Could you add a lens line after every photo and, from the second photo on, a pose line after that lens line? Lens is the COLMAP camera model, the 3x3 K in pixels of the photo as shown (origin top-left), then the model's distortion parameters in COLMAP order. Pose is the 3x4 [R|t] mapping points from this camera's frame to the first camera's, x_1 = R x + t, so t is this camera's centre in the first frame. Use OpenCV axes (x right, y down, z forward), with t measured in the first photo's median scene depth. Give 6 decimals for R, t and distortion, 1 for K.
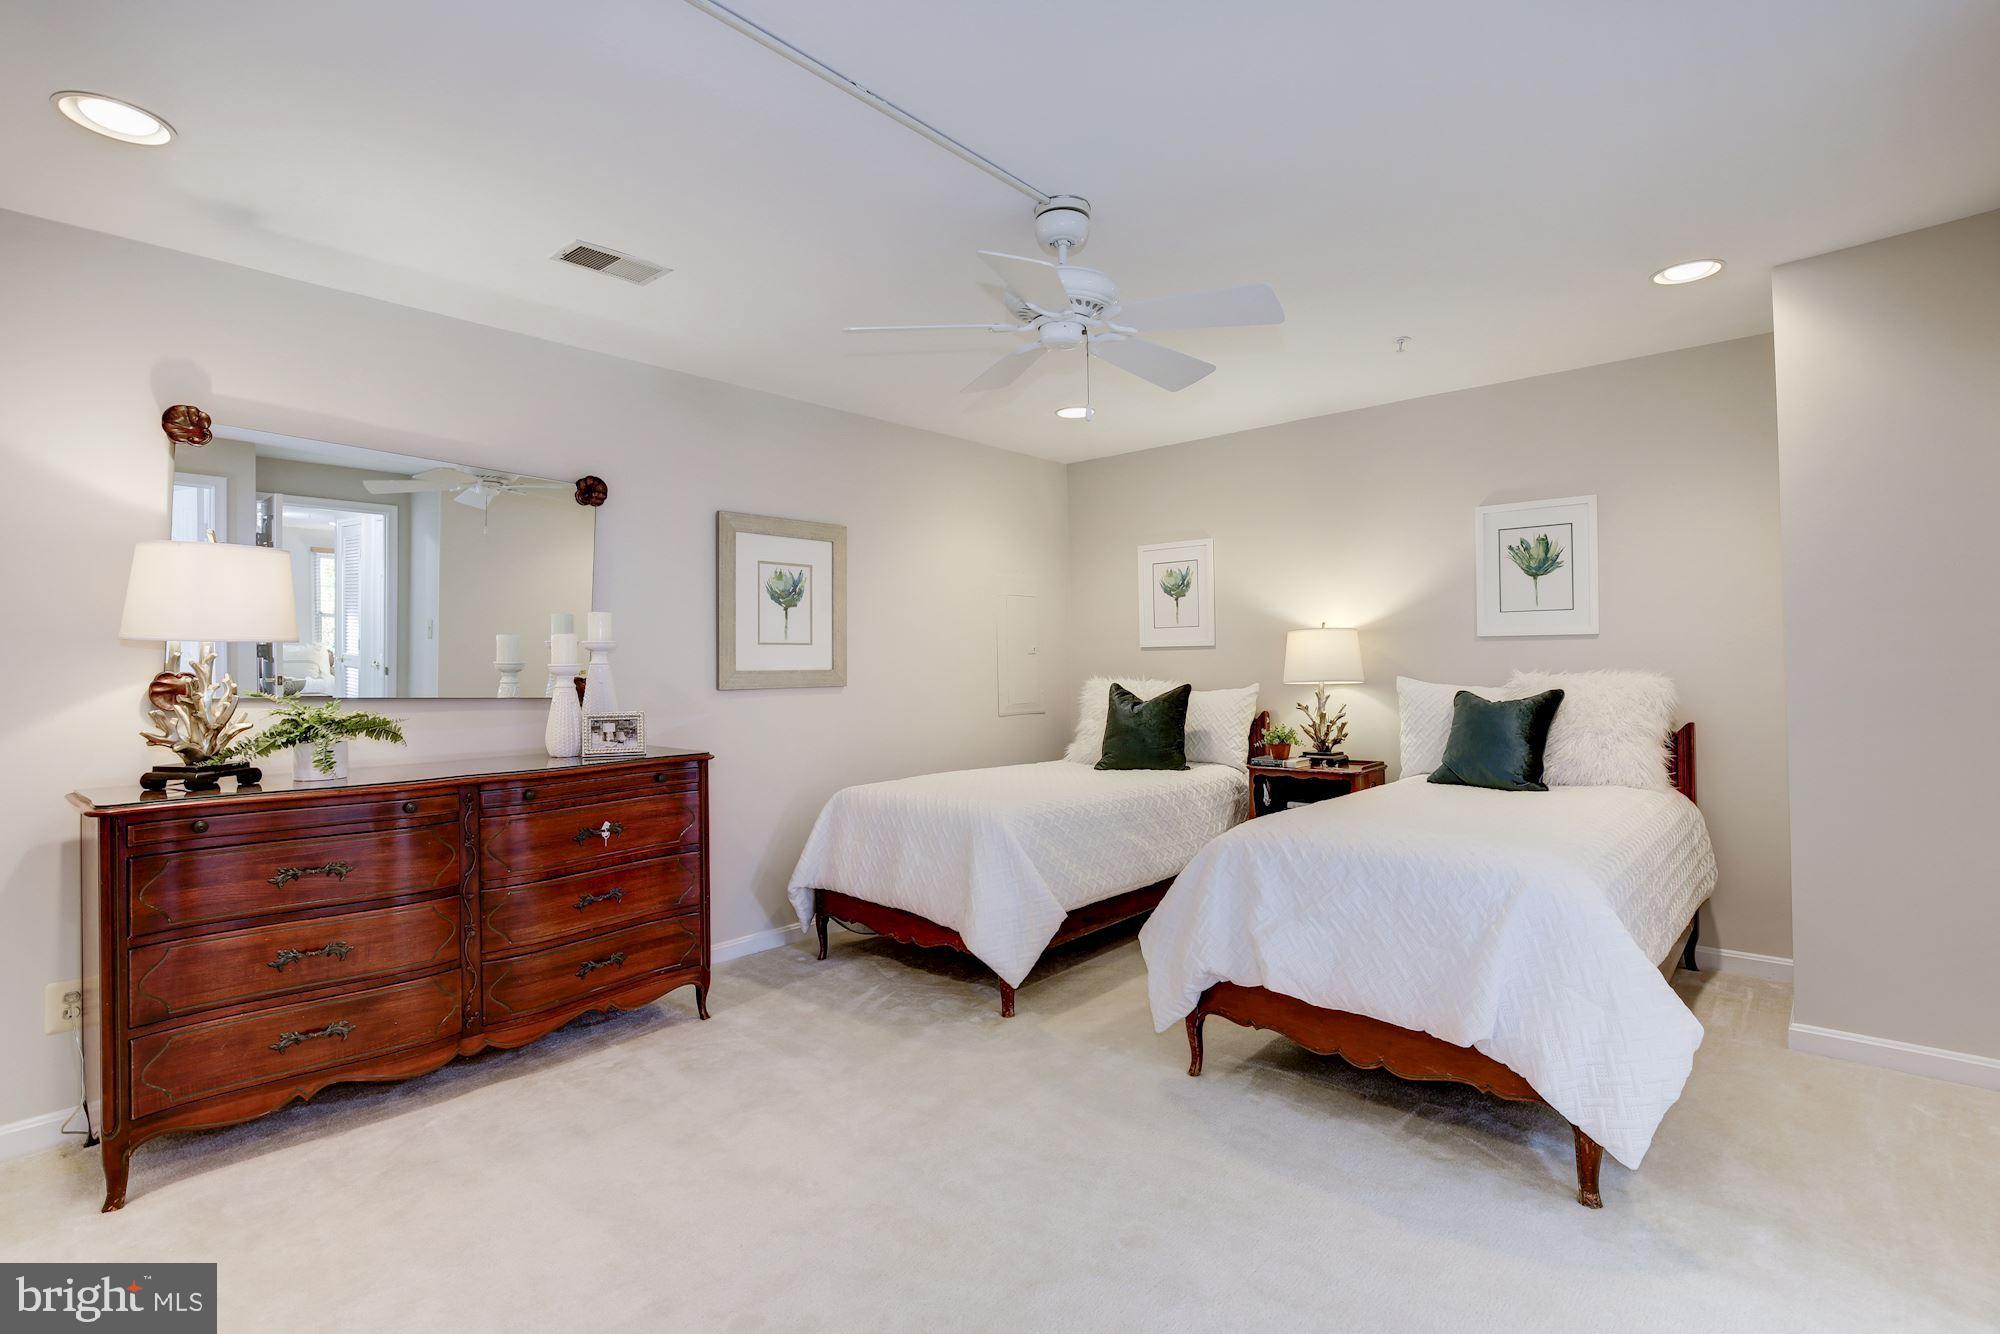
lens RADIAL K [[916.4, 0, 998.9], [0, 916.4, 674.0], [0, 0, 1]] dist [-0.018281, 0.005898]
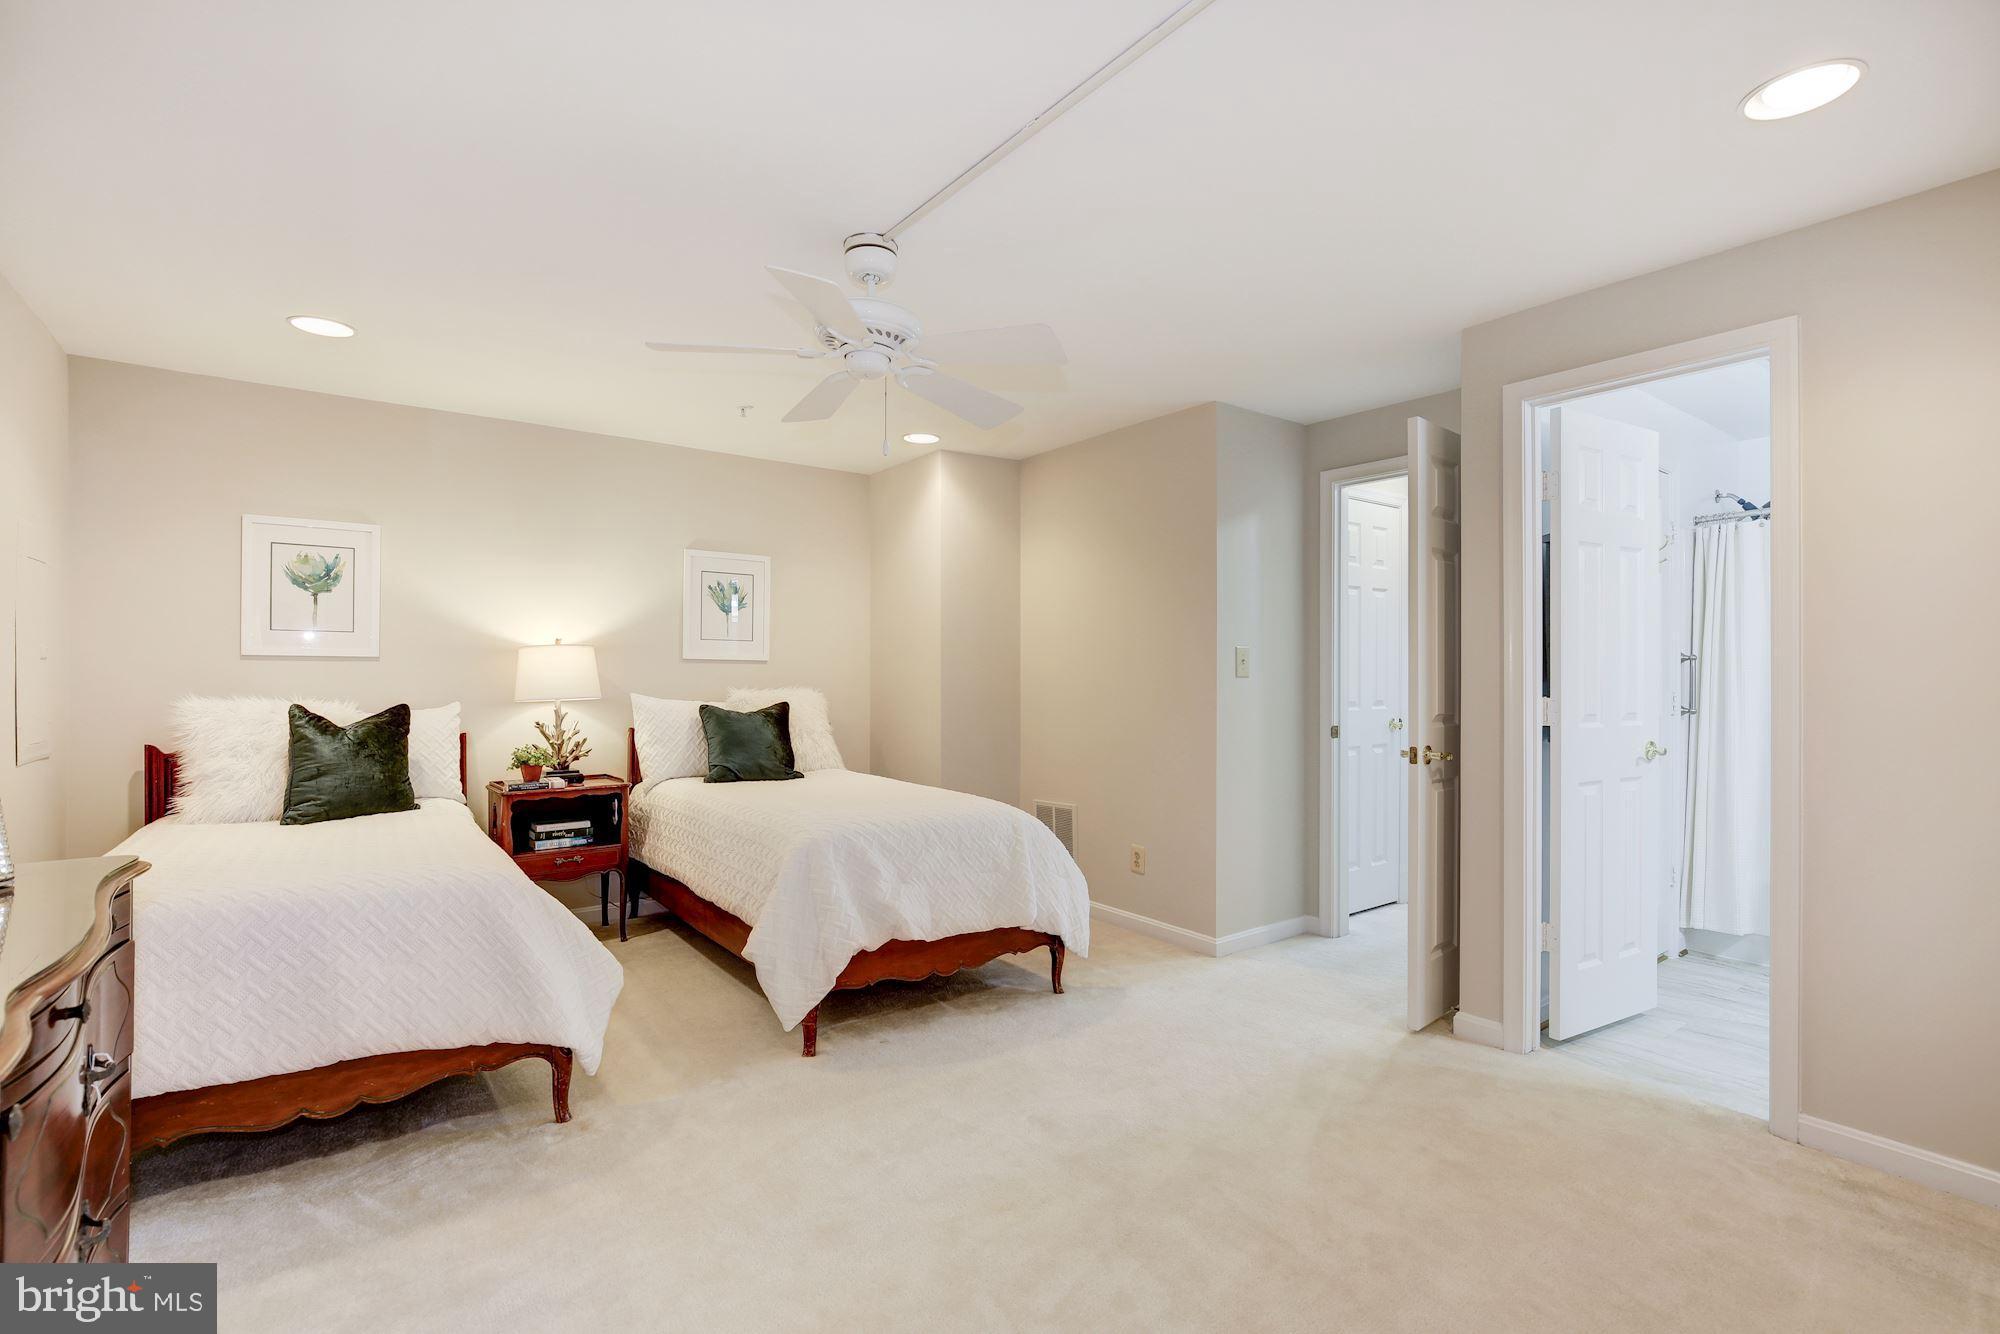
lens RADIAL K [[916.4, 0, 998.9], [0, 916.4, 674.0], [0, 0, 1]] dist [-0.018281, 0.005898]
pose [[0.212315, 0.016283, 0.977066, -0.549584], [0.004156, 0.999837, -0.017565, 0.000567], [-0.977192, 0.007790, 0.212213, 0.363508]]
